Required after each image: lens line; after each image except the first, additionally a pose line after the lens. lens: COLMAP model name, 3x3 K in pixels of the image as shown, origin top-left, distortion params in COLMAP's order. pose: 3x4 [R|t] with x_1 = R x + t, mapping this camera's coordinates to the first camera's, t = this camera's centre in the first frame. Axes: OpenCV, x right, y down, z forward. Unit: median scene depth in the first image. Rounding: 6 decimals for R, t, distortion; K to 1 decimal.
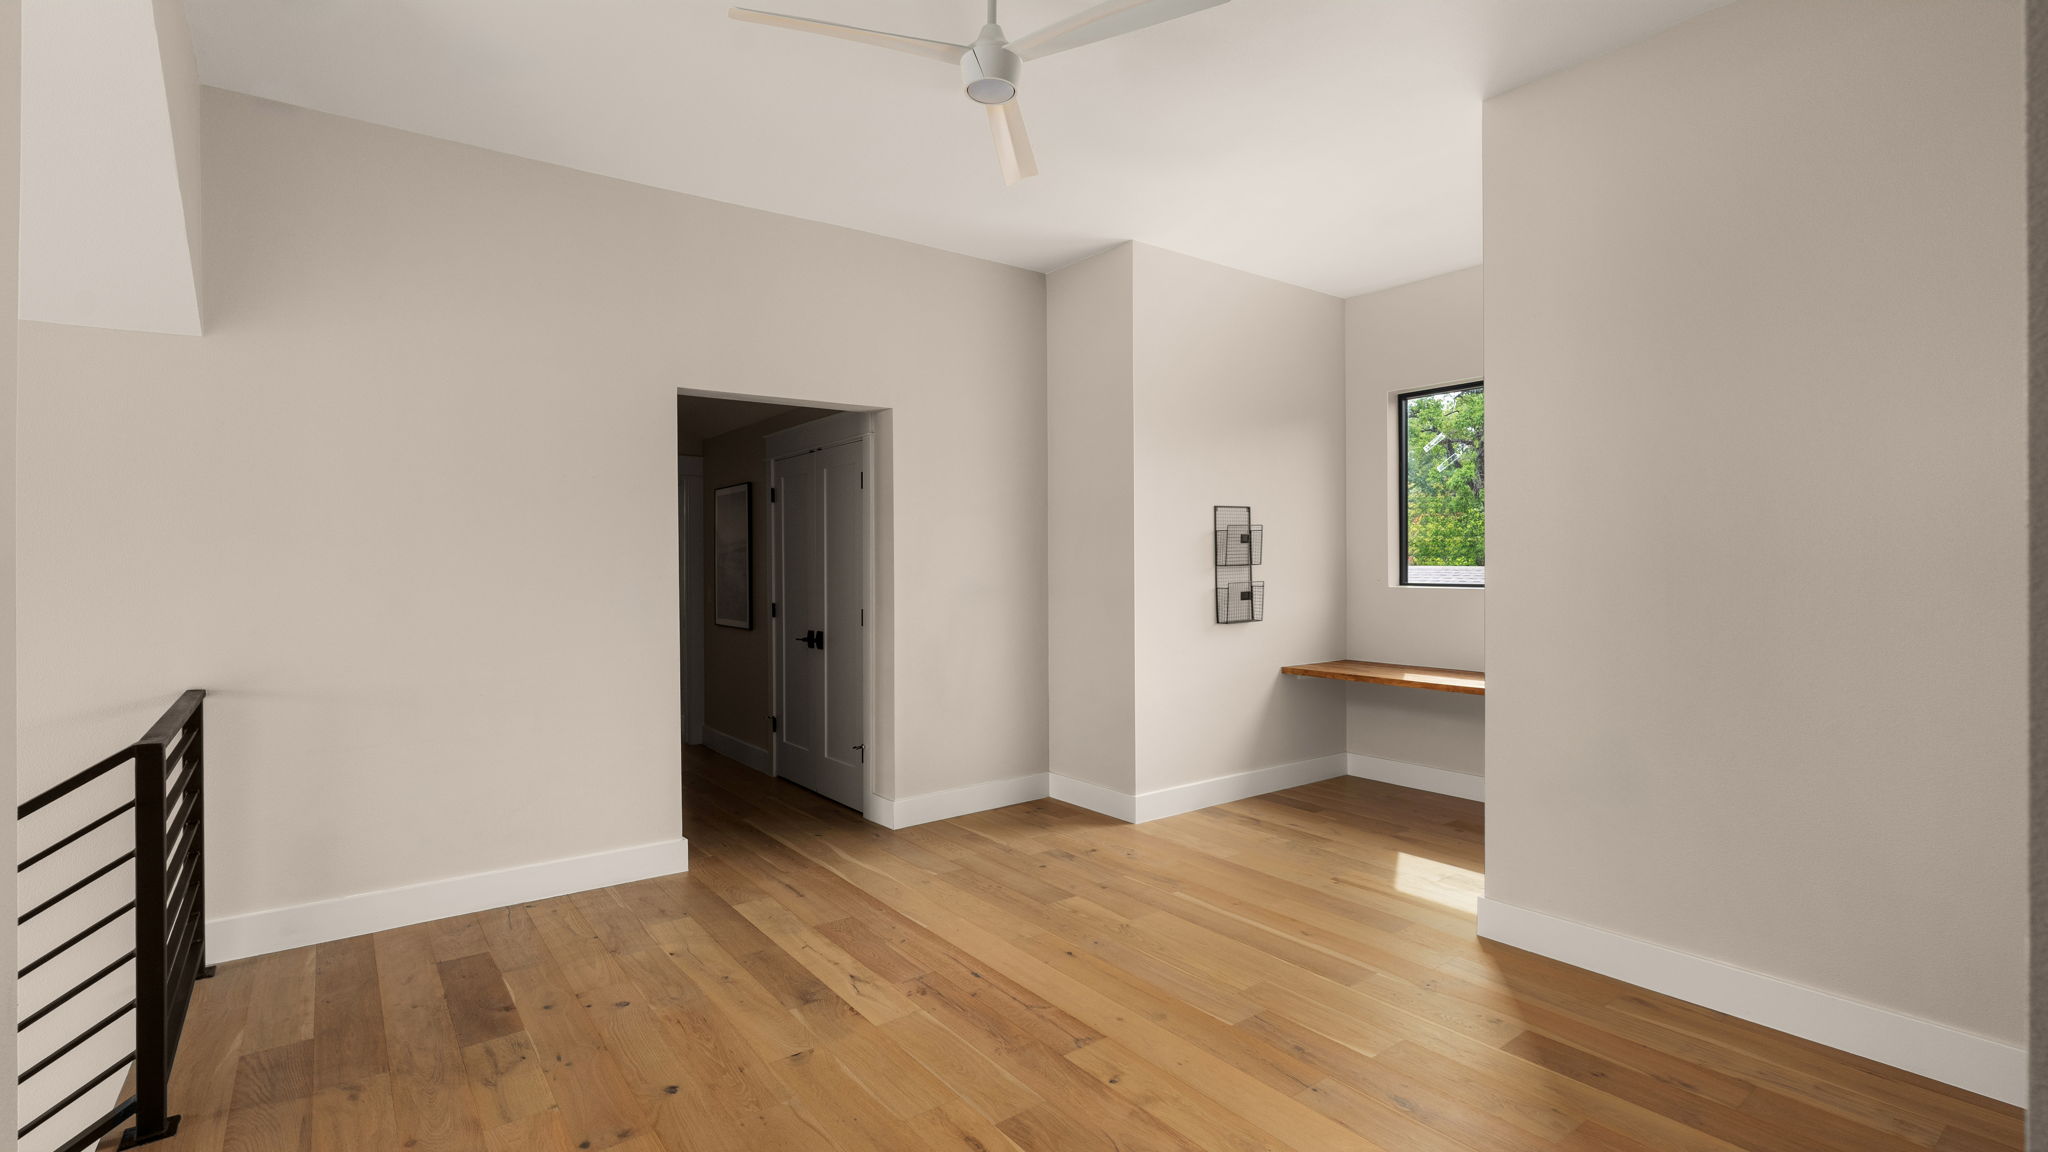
lens RADIAL K [[923.7, 0, 1024.6], [0, 923.7, 568.1], [0, 0, 1]] dist [-0.004955, -0.000423]
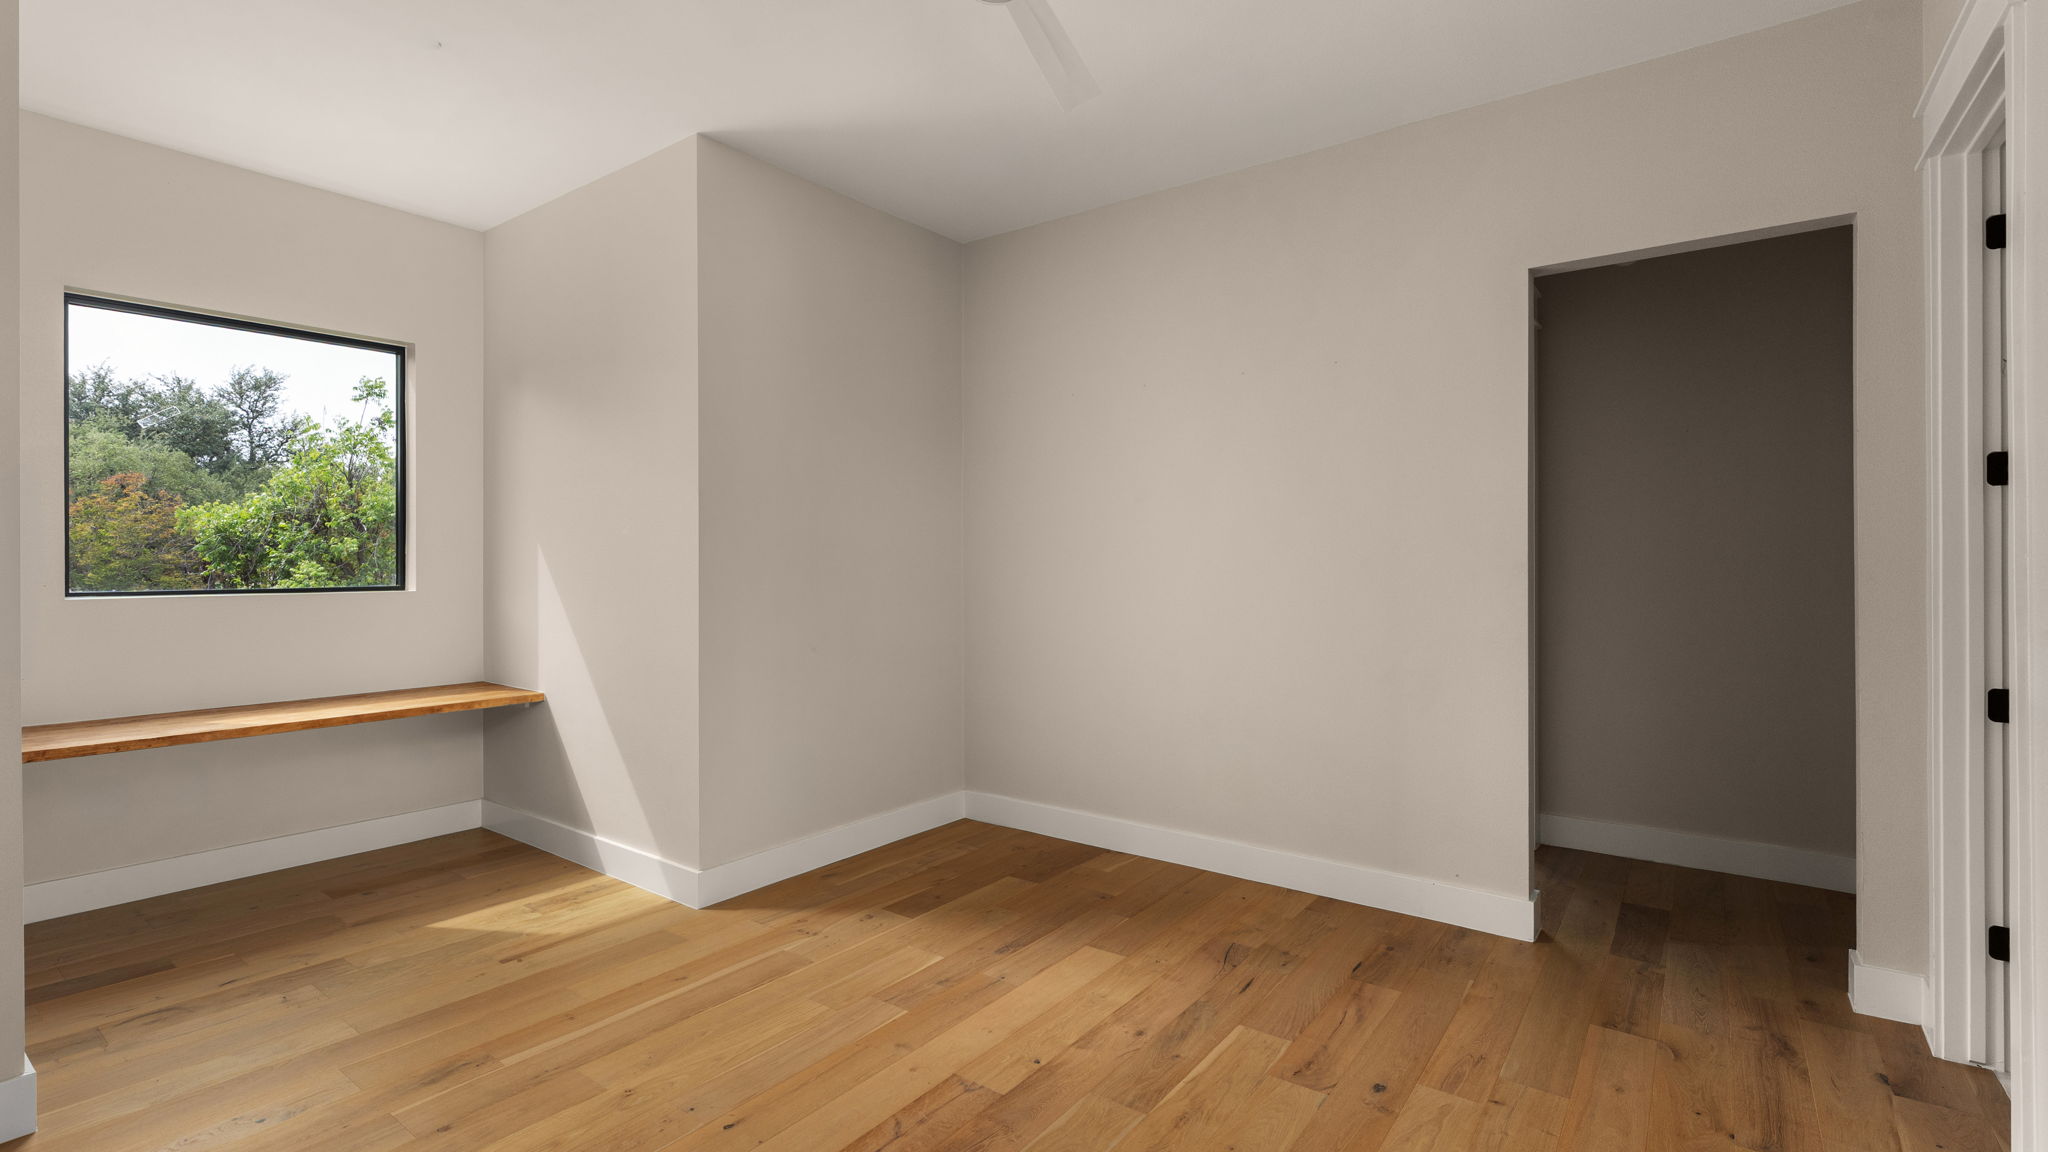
lens RADIAL K [[923.7, 0, 1024.2], [0, 923.7, 567.4], [0, 0, 1]] dist [-0.004955, -0.000423]
pose [[-0.279829, -0.001440, 0.960049, -0.663870], [0.006534, 0.999973, 0.003404, 0.001666], [-0.960028, 0.007226, -0.279812, 0.972022]]
